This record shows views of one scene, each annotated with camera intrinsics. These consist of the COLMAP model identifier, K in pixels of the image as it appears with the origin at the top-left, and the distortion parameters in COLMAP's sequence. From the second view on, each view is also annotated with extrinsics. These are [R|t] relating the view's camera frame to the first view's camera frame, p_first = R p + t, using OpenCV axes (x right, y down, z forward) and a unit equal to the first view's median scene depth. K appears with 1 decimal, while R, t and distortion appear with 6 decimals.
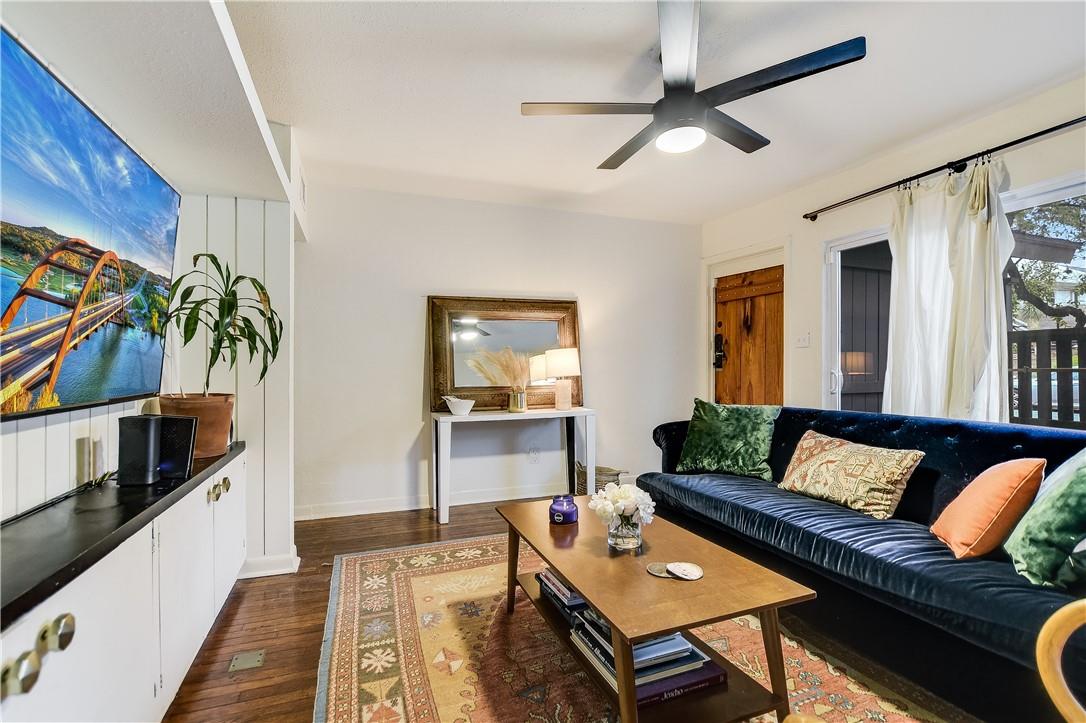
lens RADIAL K [[503.8, 0, 541.9], [0, 503.8, 374.4], [0, 0, 1]] dist [-0.000900, -0.000207]
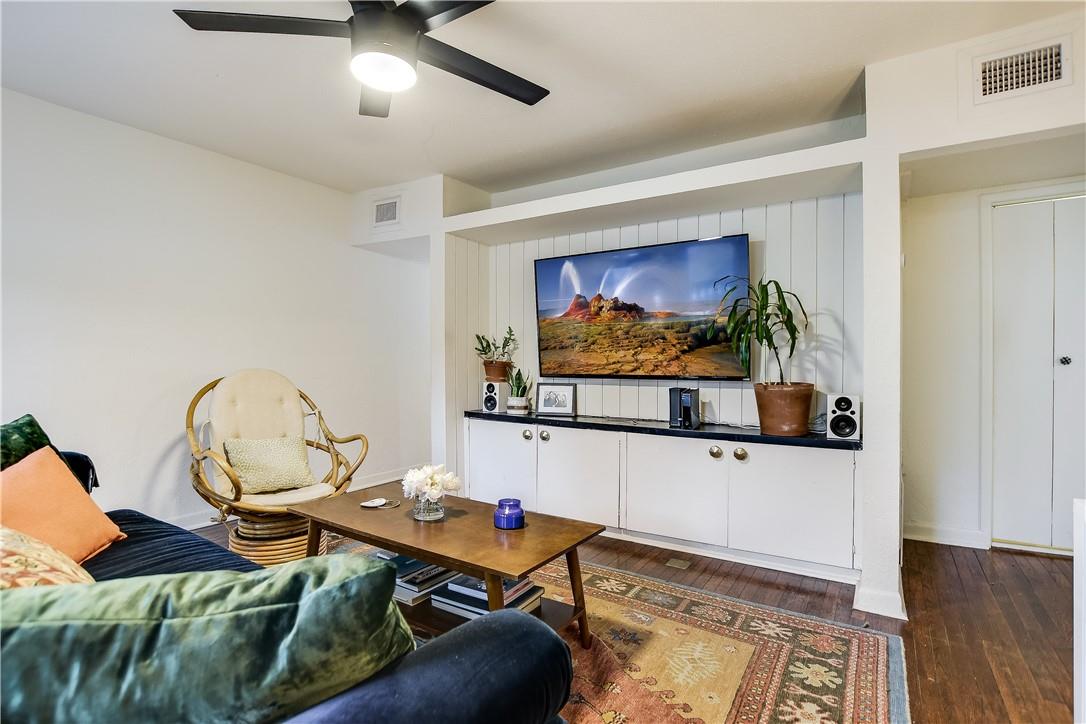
lens RADIAL K [[503.8, 0, 541.9], [0, 503.8, 374.9], [0, 0, 1]] dist [-0.000900, -0.000207]
pose [[-0.800014, 0.002202, -0.599977, 0.493356], [-0.022600, 0.999173, 0.033802, -0.008150], [0.599556, 0.040602, -0.799303, 1.593132]]
